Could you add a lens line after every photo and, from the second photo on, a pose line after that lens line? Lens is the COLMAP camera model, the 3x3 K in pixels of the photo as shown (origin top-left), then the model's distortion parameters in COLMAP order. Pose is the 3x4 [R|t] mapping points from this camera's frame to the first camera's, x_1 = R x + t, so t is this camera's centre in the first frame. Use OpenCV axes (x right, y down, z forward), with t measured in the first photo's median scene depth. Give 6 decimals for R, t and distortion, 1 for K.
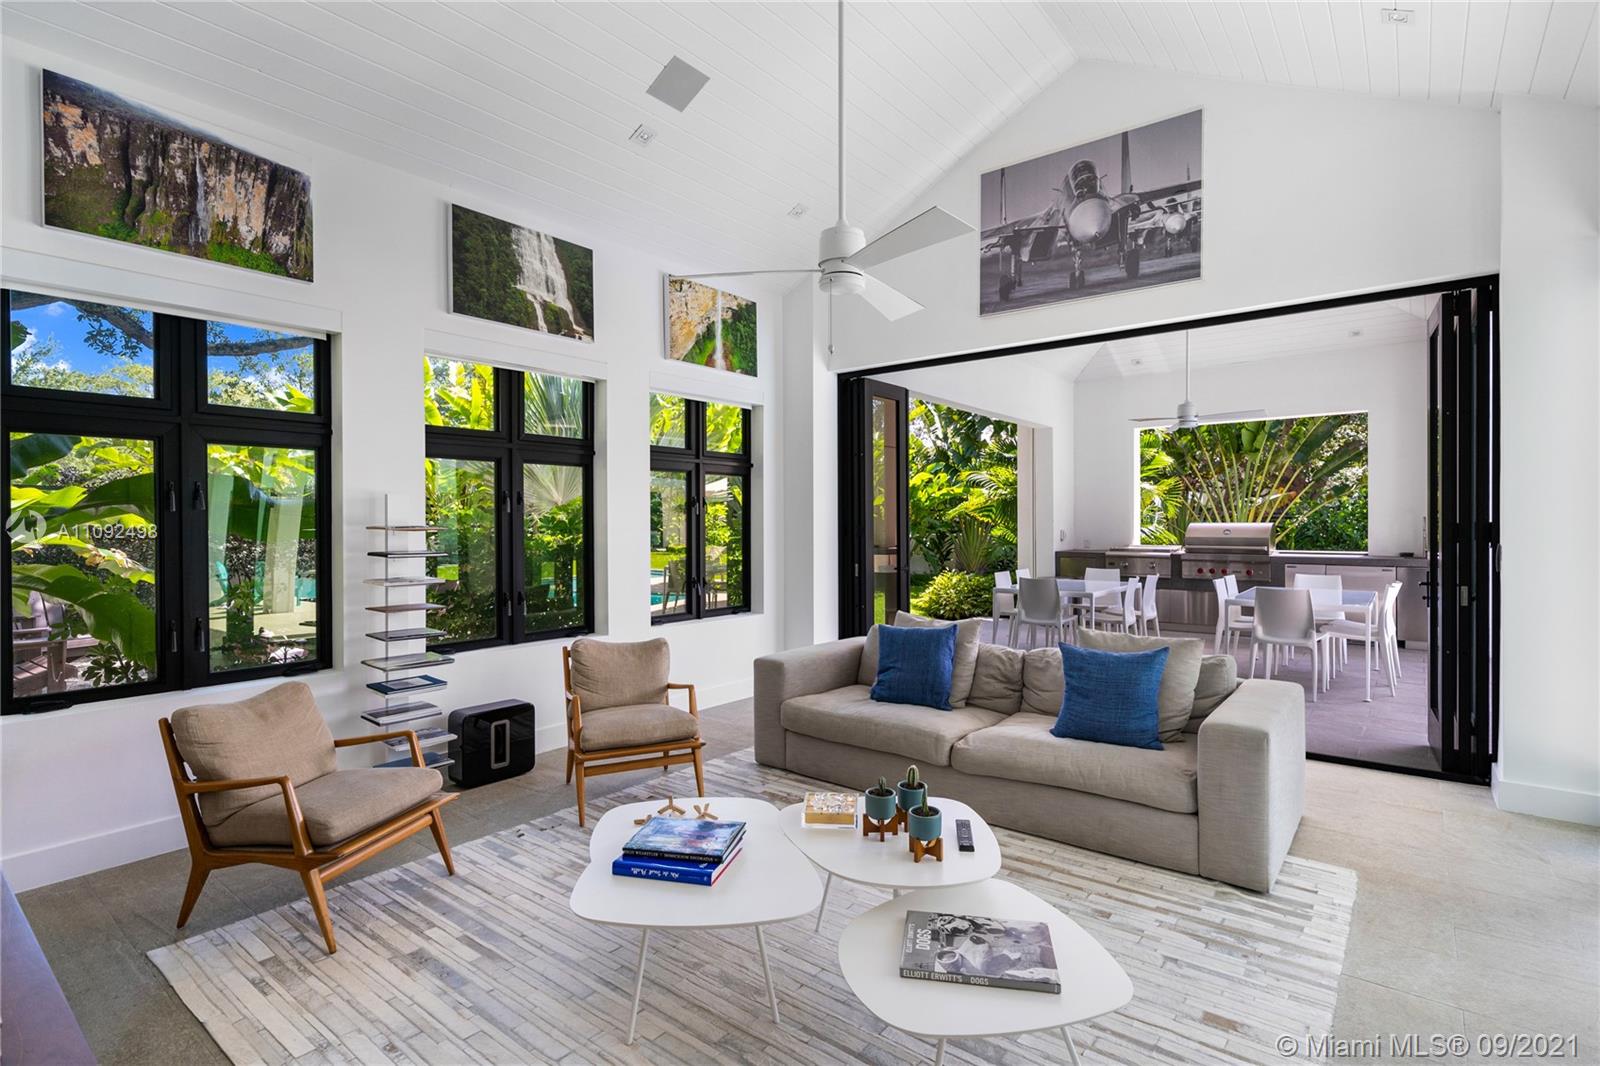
lens RADIAL K [[758.7, 0, 800.0], [0, 758.7, 533.0], [0, 0, 1]] dist [0.004392, 0.000459]
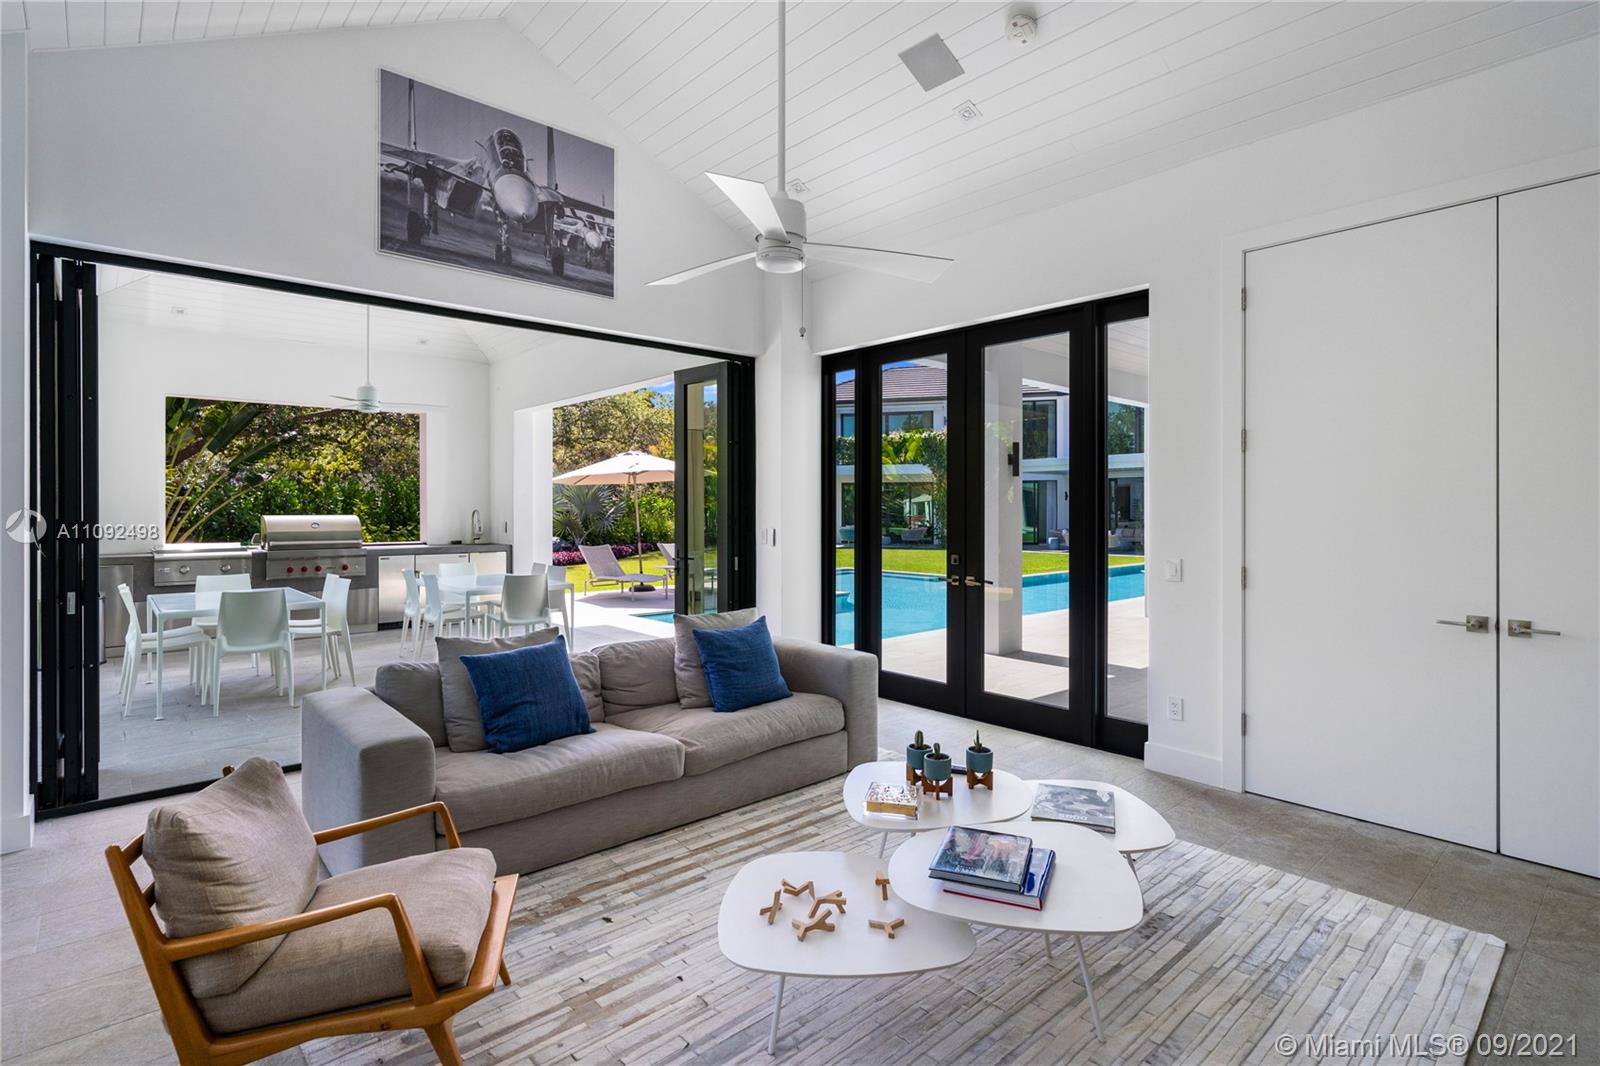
lens RADIAL K [[783.3, 0, 812.6], [0, 783.3, 515.8], [0, 0, 1]] dist [0.003243, 0.000317]
pose [[0.179562, -0.004149, 0.983738, -0.494510], [0.015619, 0.999877, 0.001367, -0.009392], [-0.983623, 0.015119, 0.179605, 0.446695]]
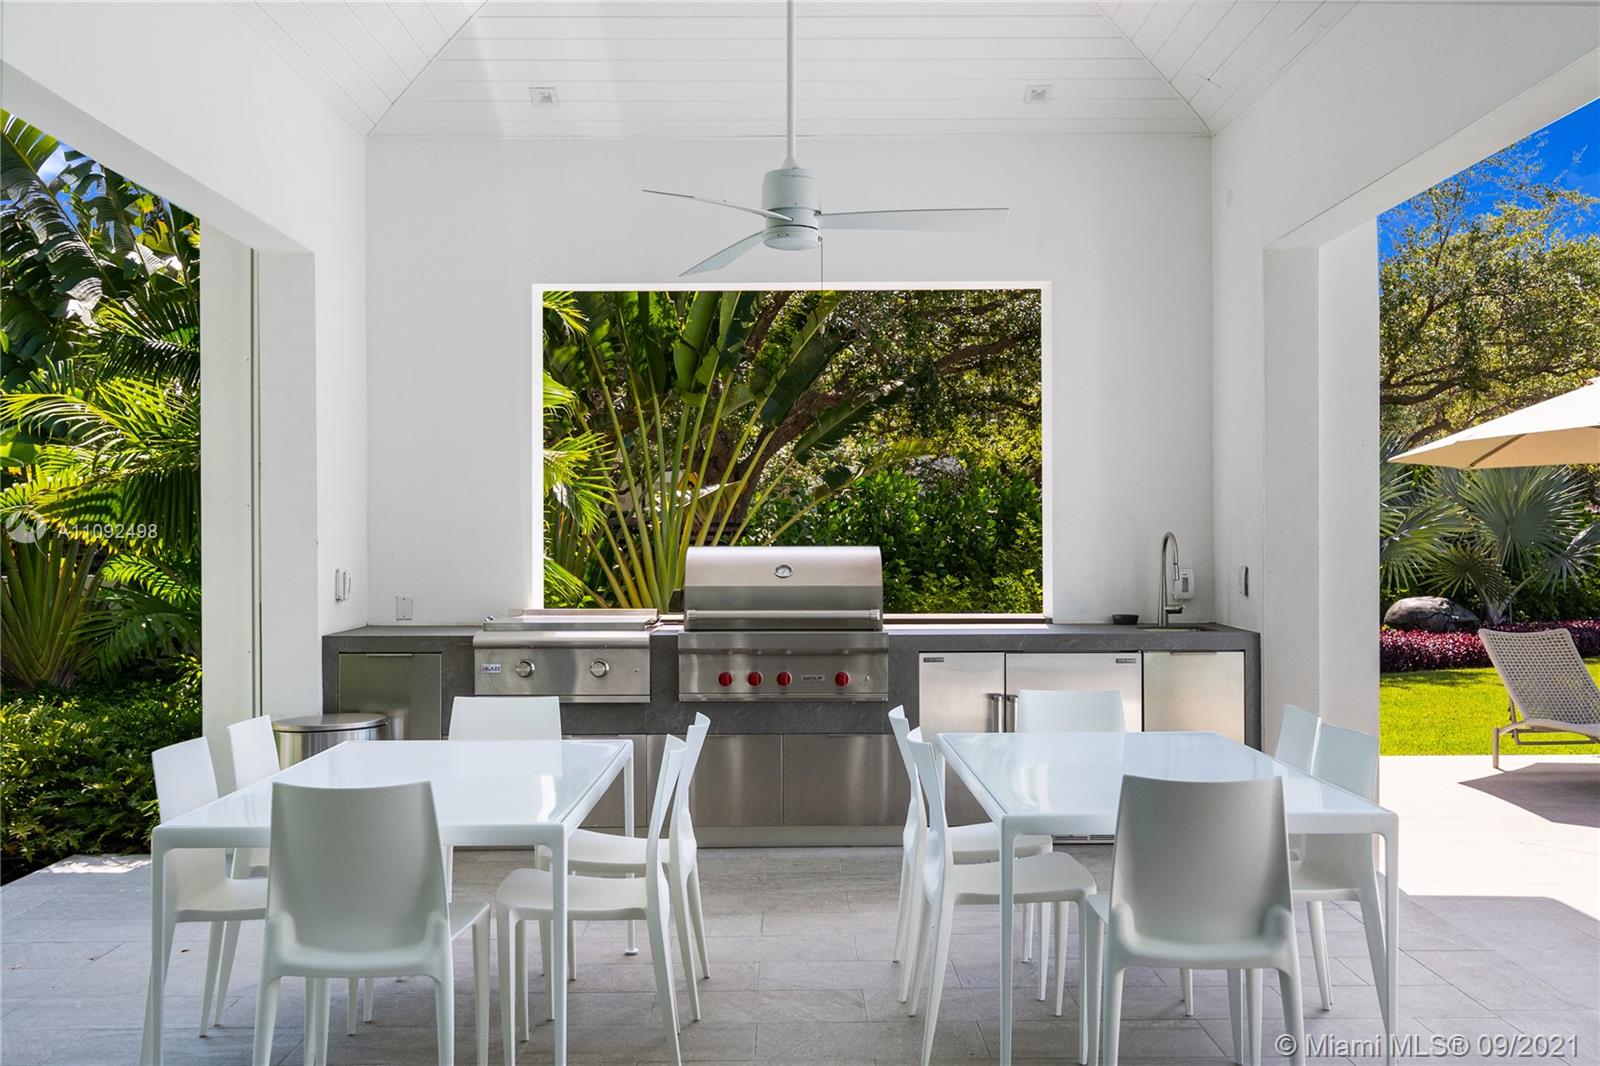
lens RADIAL K [[1572.4, 0, 800.0], [0, 1572.4, 533.0], [0, 0, 1]] dist [0.000811, 0.008928]
pose [[0.779950, 0.003452, 0.625832, 0.156531], [0.008352, 0.999838, -0.015923, -0.015158], [-0.625786, 0.017646, 0.779795, 0.733152]]
